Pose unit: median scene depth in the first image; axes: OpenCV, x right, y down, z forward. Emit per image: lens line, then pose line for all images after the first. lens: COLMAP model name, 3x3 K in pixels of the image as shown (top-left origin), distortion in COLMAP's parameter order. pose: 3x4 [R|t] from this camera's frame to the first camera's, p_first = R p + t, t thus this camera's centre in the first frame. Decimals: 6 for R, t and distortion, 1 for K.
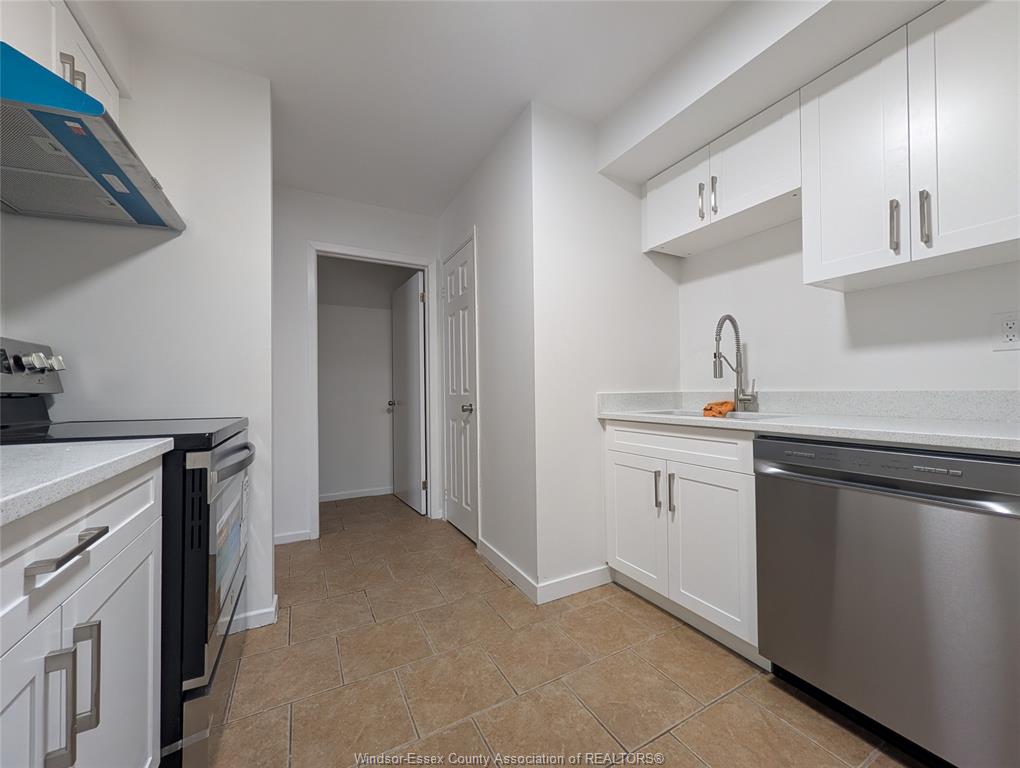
lens RADIAL K [[393.0, 0, 510.1], [0, 393.0, 386.0], [0, 0, 1]] dist [-0.000417, -0.000411]
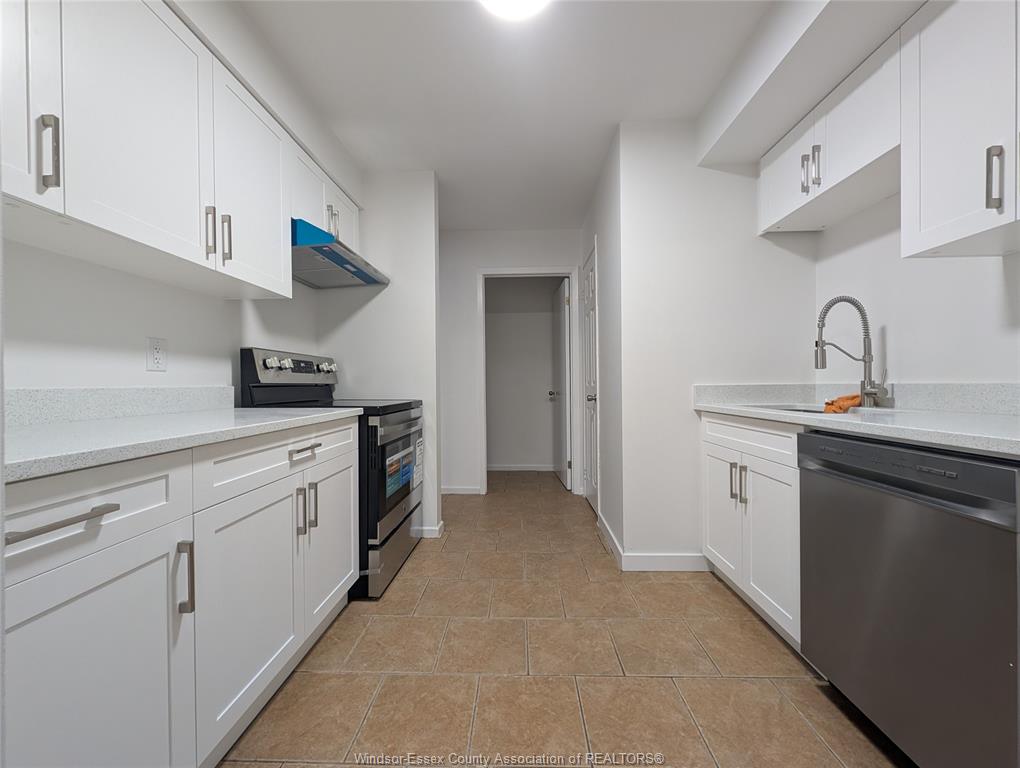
lens RADIAL K [[393.0, 0, 510.7], [0, 393.0, 385.2], [0, 0, 1]] dist [-0.000417, -0.000411]
pose [[0.867629, 0.003555, -0.497200, 0.370962], [0.006121, 0.999822, 0.017829, -0.002674], [0.497175, -0.018513, 0.867453, -0.145925]]
